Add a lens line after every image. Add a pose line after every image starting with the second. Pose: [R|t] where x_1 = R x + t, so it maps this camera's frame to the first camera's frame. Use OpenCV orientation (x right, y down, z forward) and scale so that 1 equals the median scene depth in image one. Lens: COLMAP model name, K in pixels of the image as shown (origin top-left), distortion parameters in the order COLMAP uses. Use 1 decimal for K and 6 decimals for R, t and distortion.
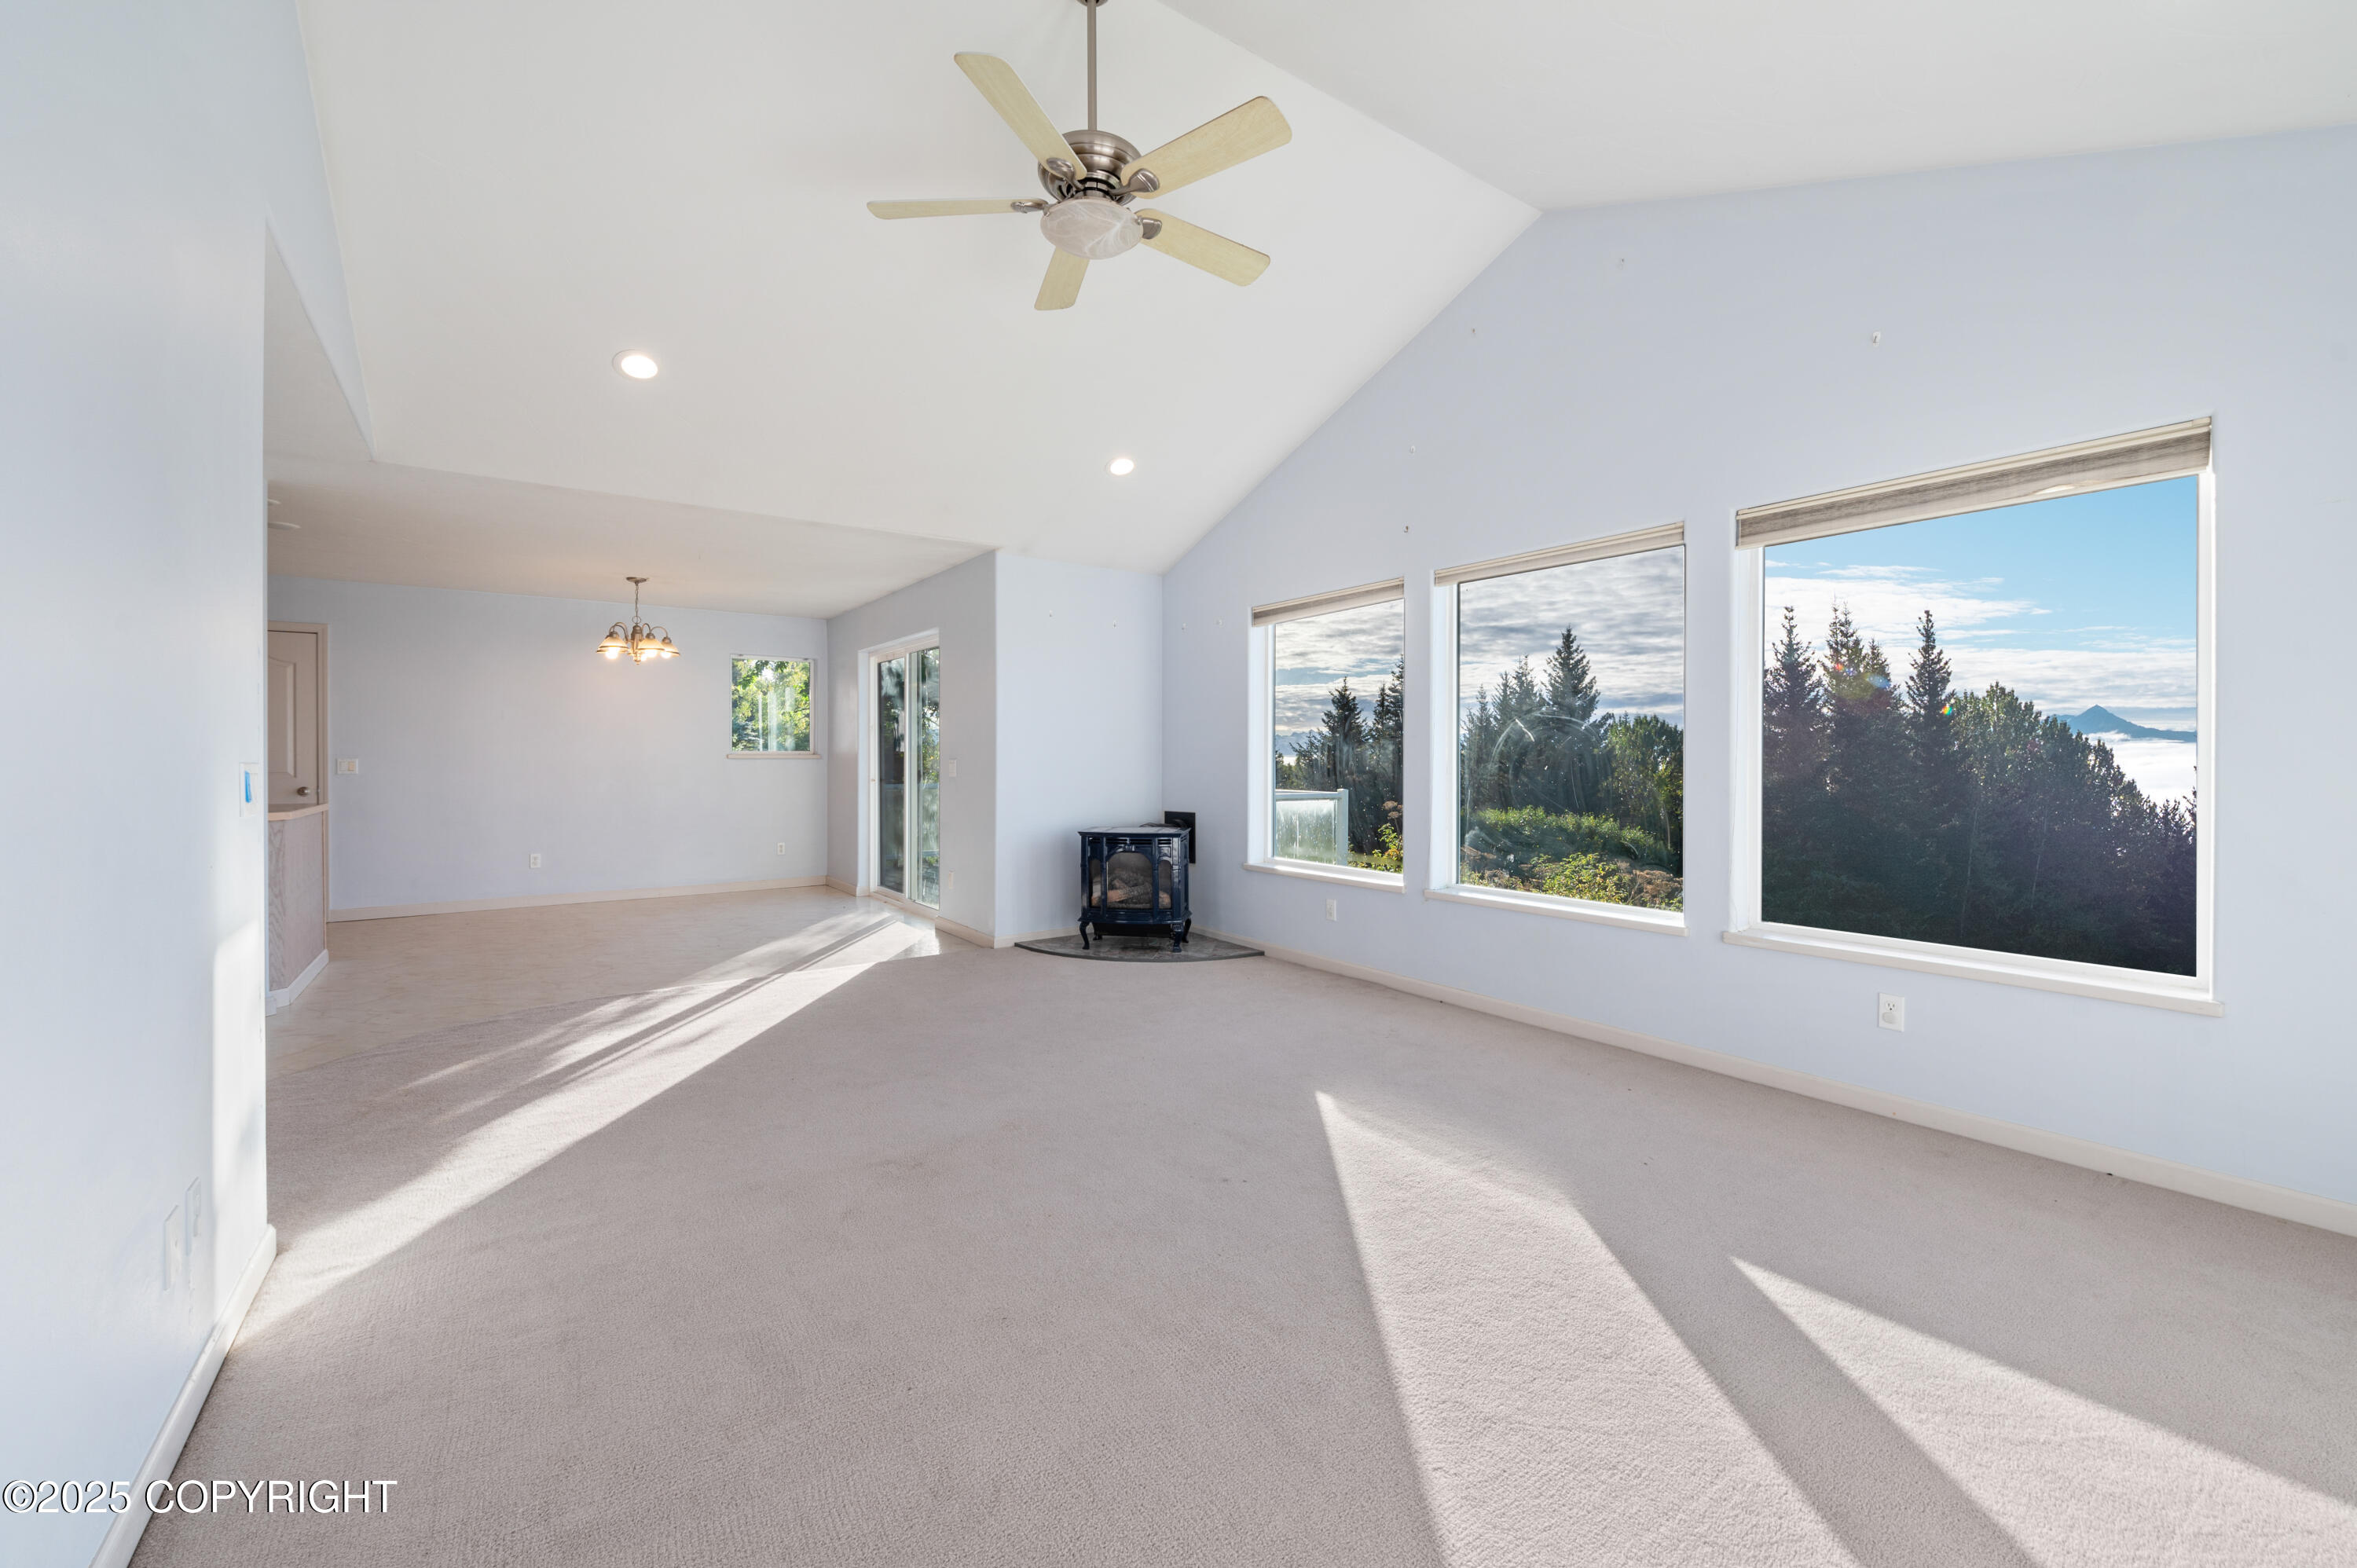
lens RADIAL K [[942.4, 0, 1174.9], [0, 942.4, 762.1], [0, 0, 1]] dist [-0.005386, -0.000807]
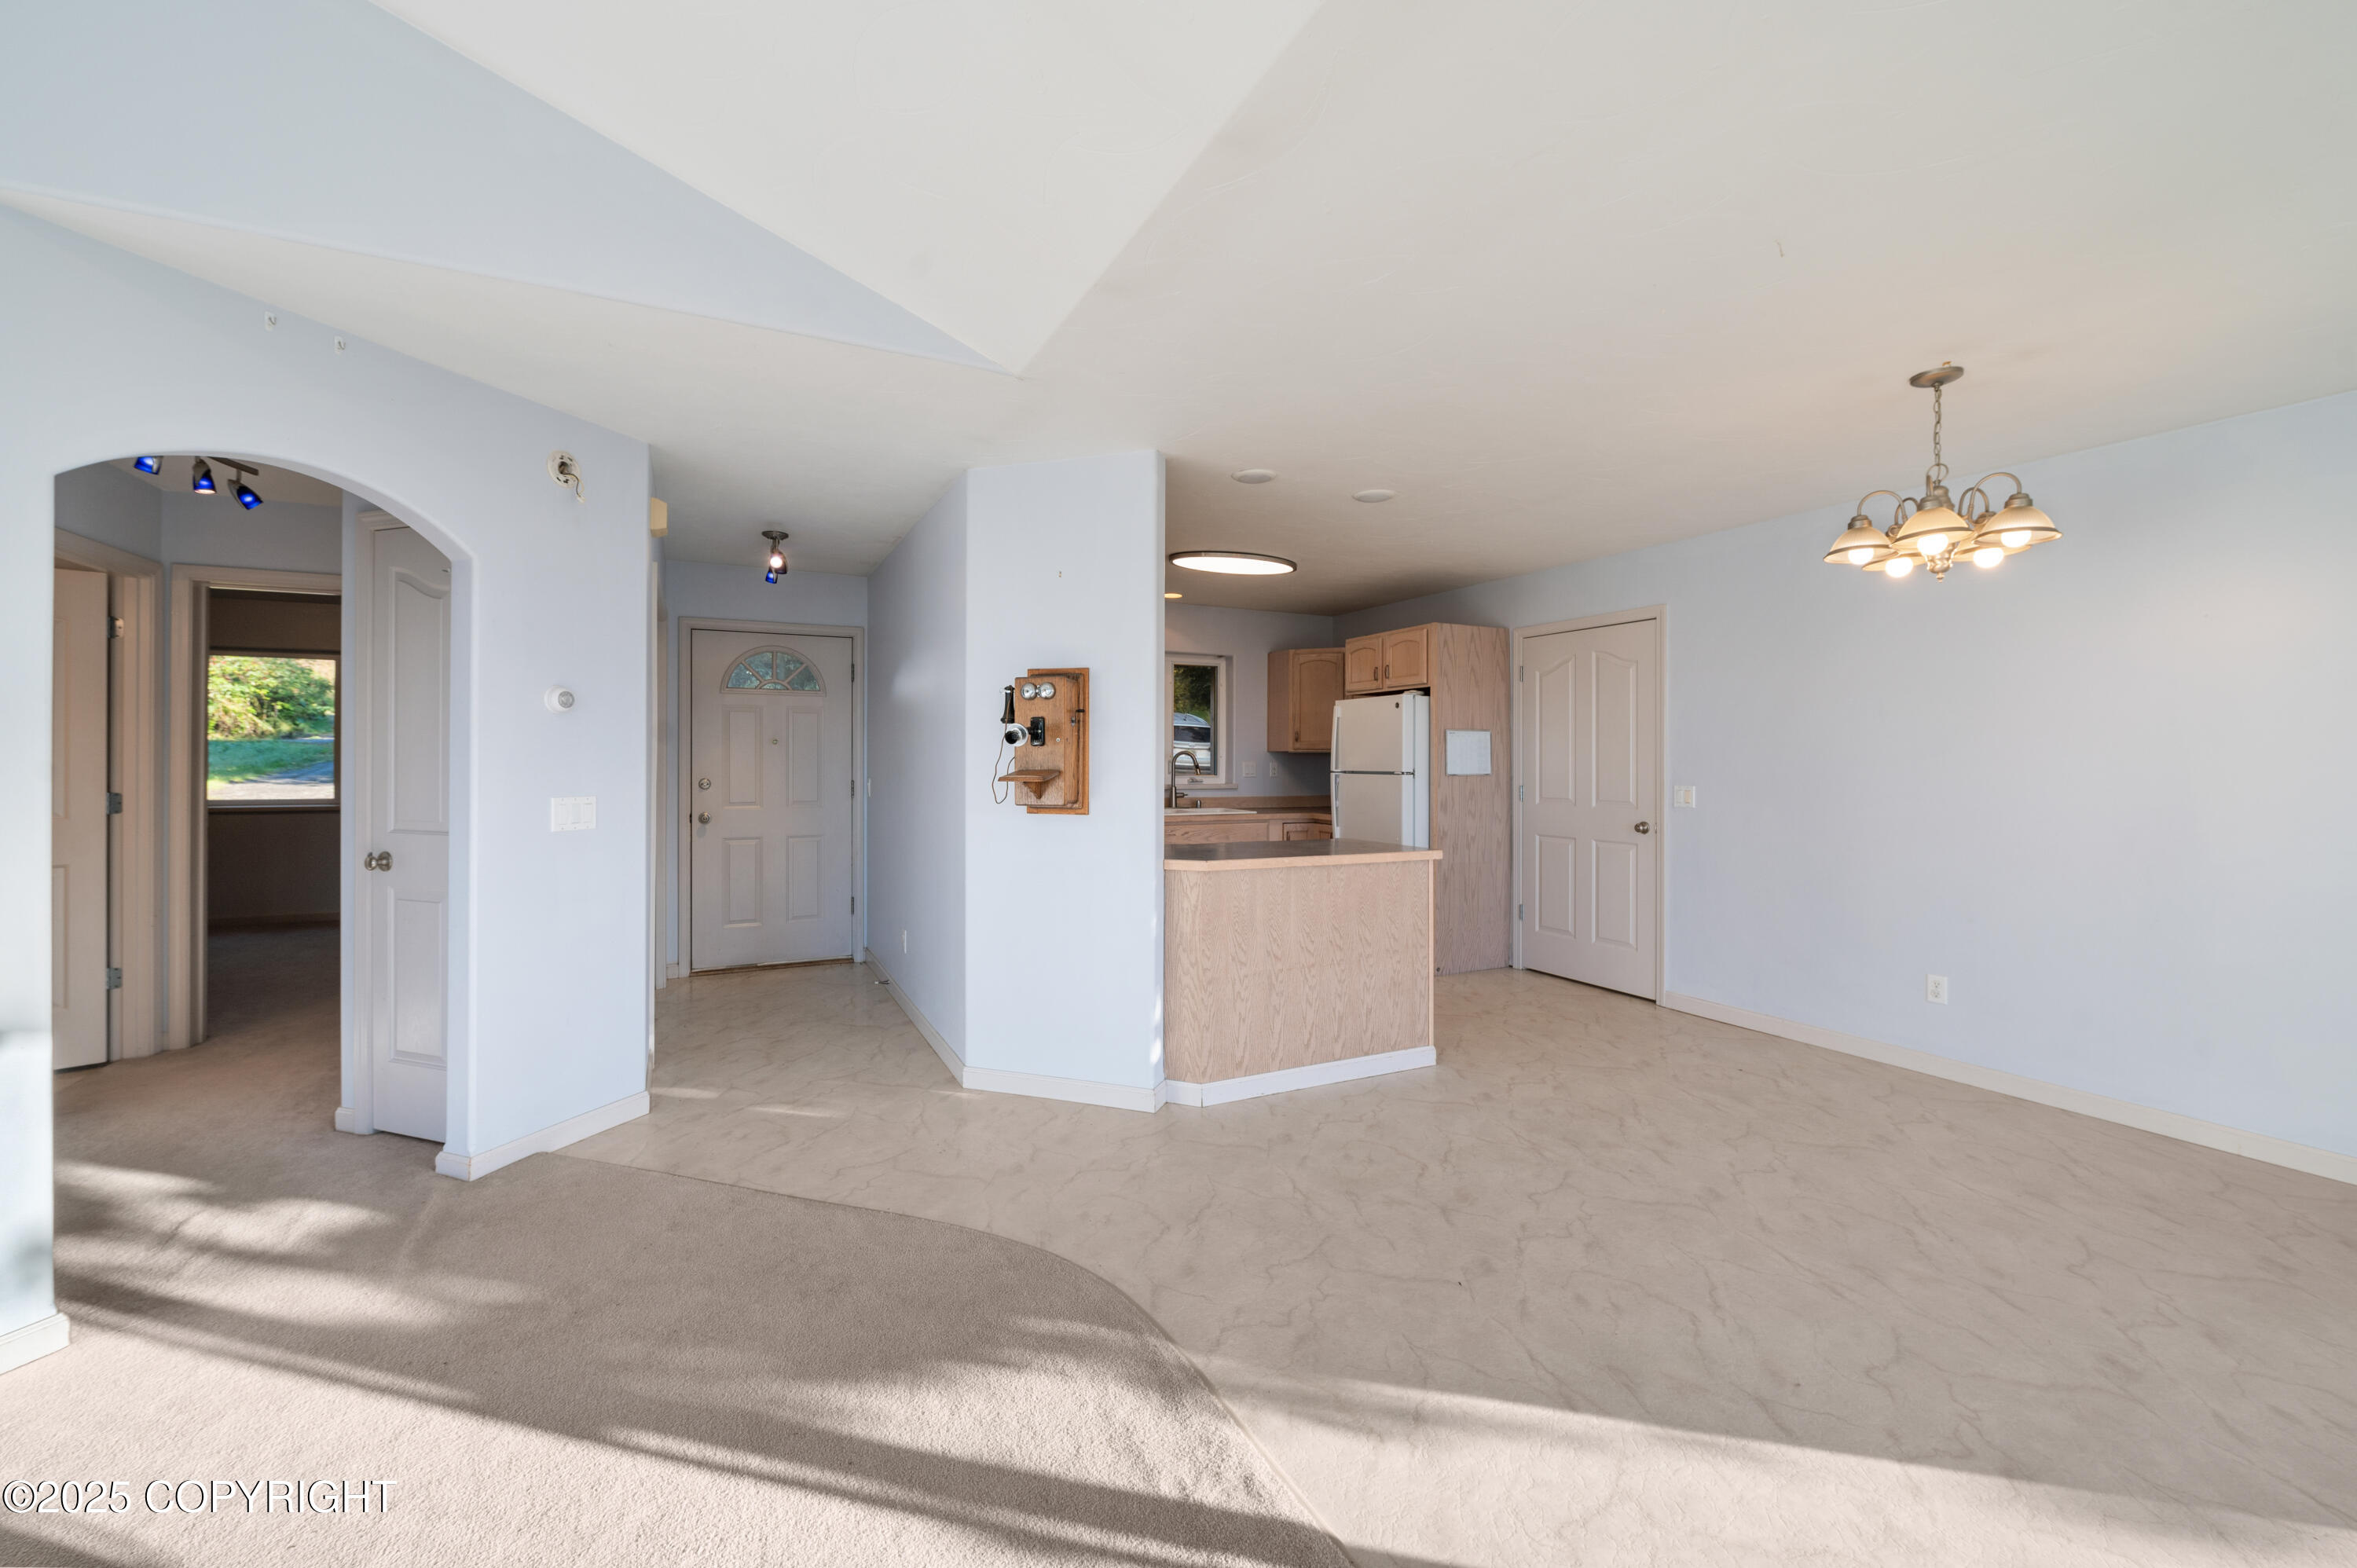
lens RADIAL K [[942.4, 0, 1171.6], [0, 942.4, 755.9], [0, 0, 1]] dist [-0.005386, -0.000807]
pose [[-0.159395, -0.002524, -0.987212, -0.123947], [-0.007911, 0.999968, -0.001279, -0.026126], [0.987183, 0.007606, -0.159410, 0.837731]]
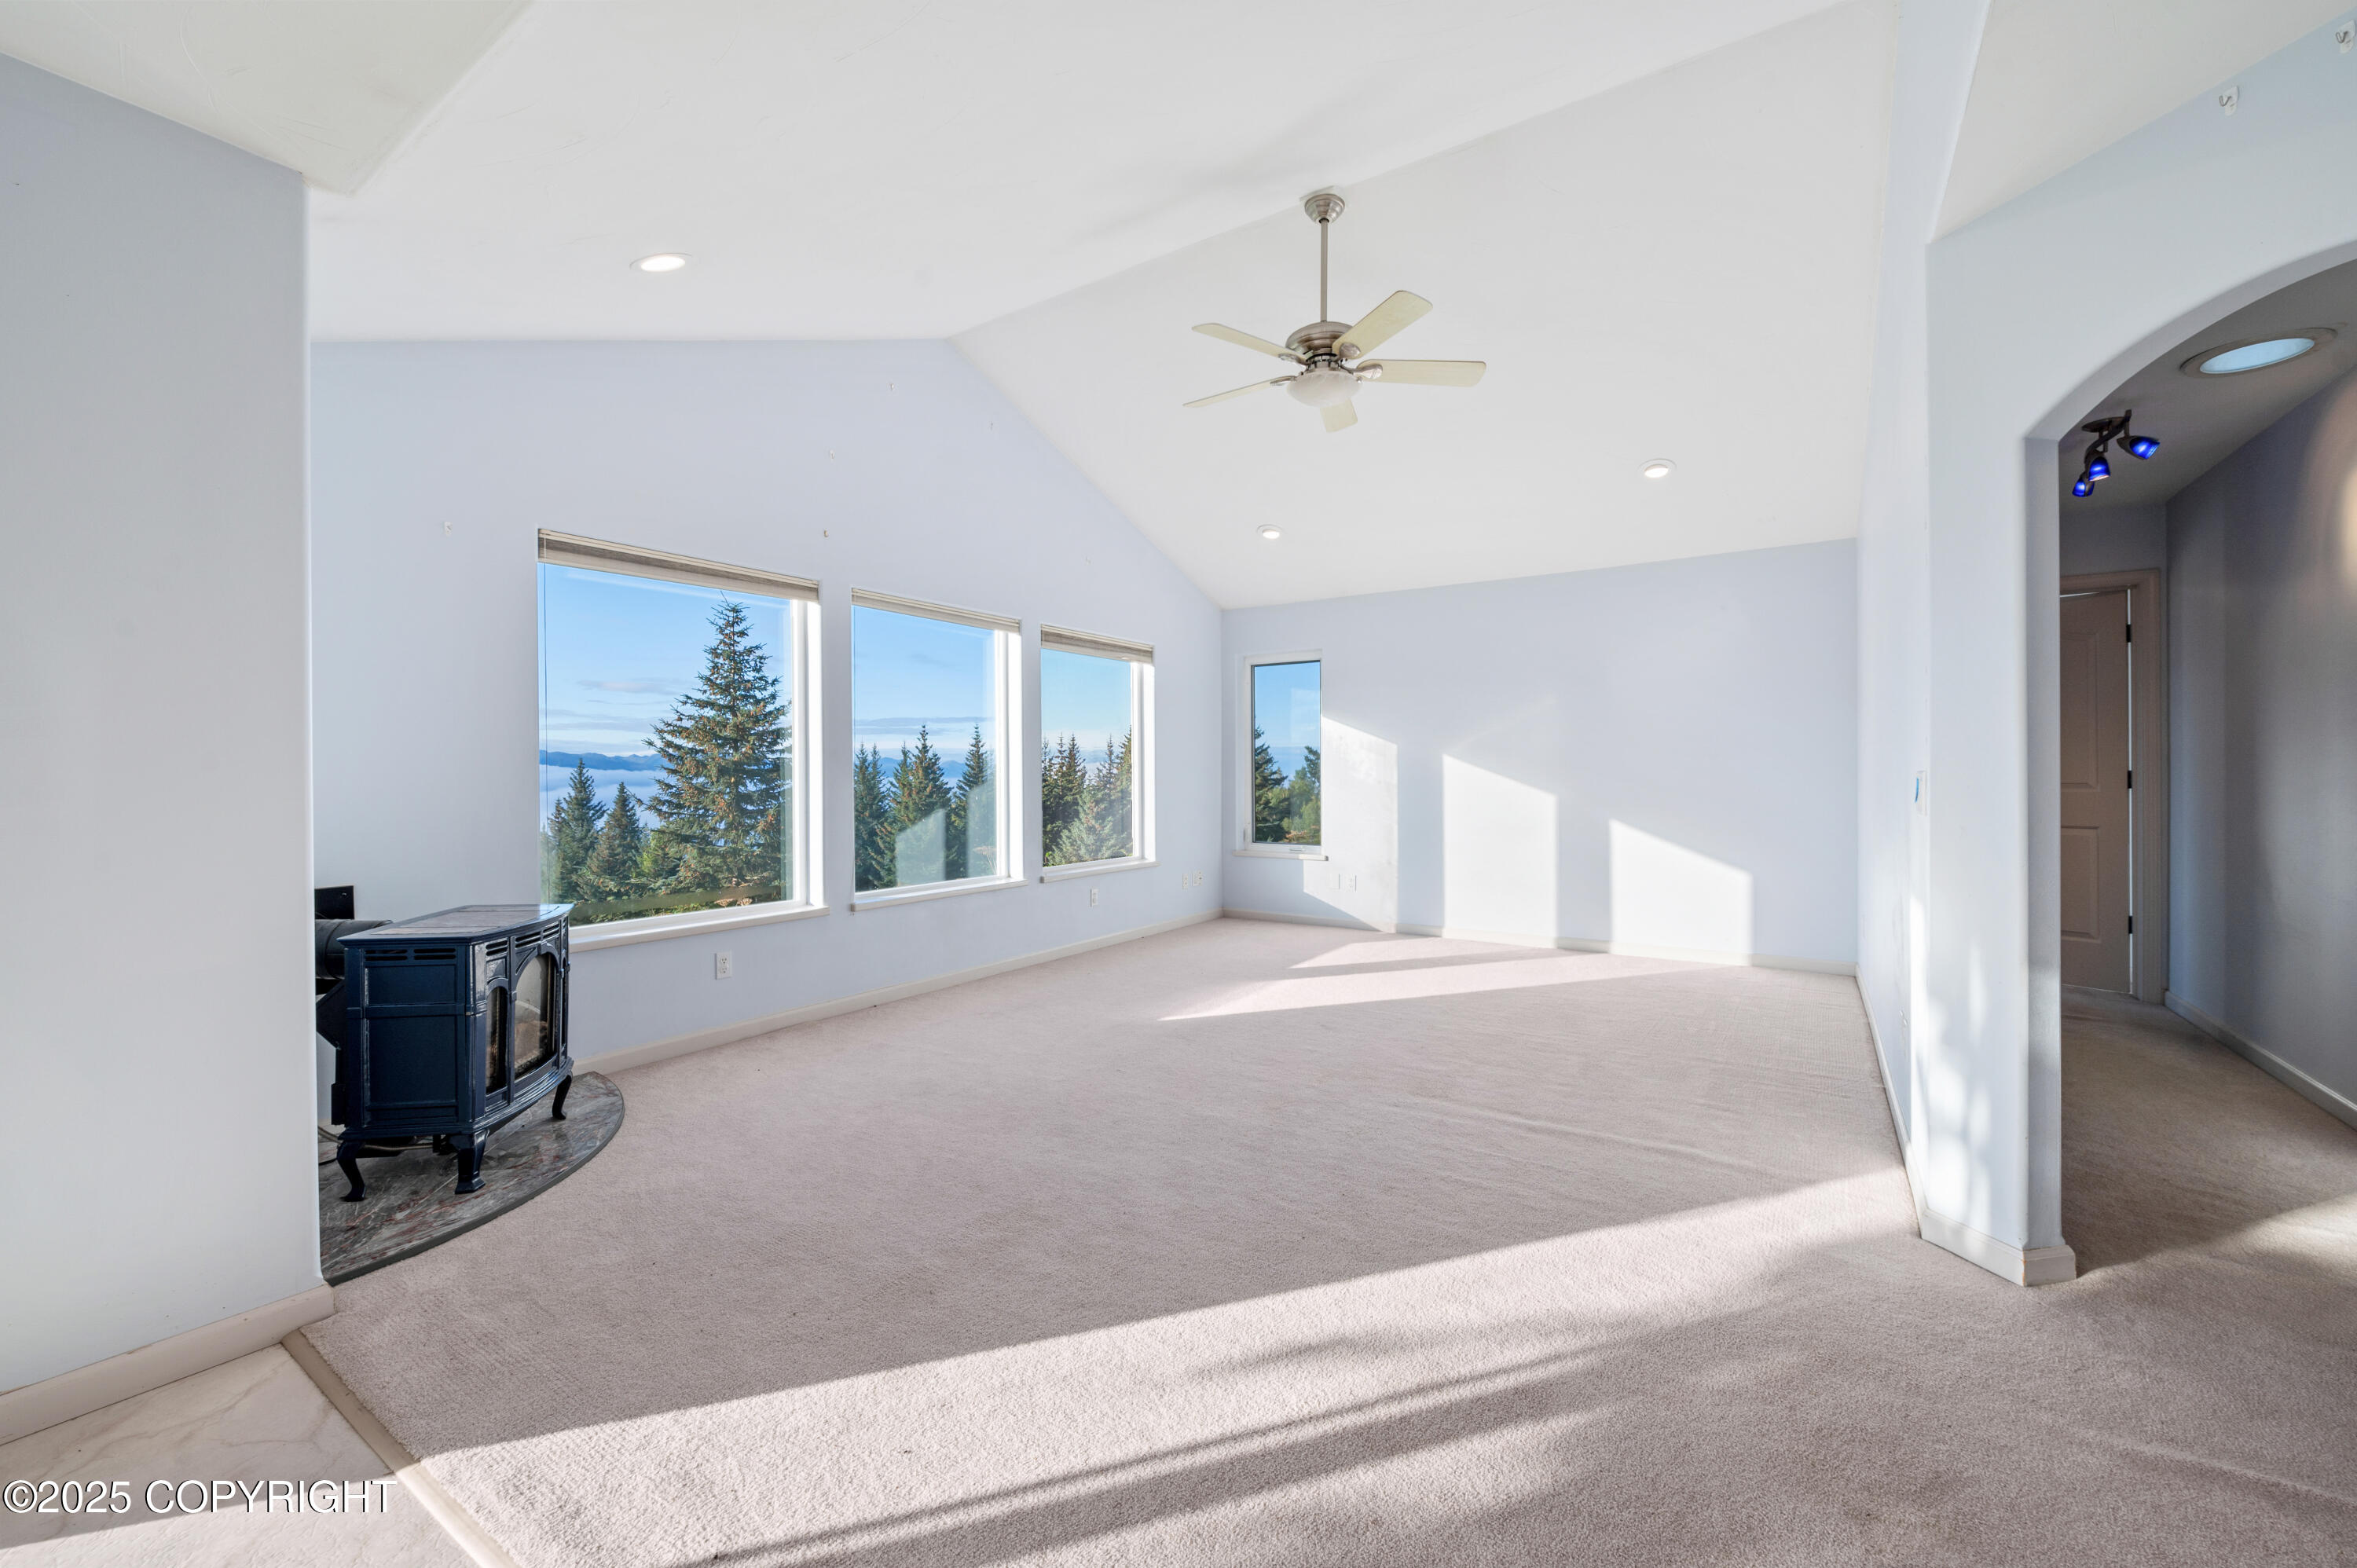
lens RADIAL K [[942.4, 0, 1180.6], [0, 942.4, 772.5], [0, 0, 1]] dist [-0.005386, -0.000807]
pose [[-0.361079, 0.000420, 0.932535, -0.616614], [0.008408, 0.999961, 0.002805, -0.002965], [-0.932497, 0.008854, -0.361068, 0.806789]]
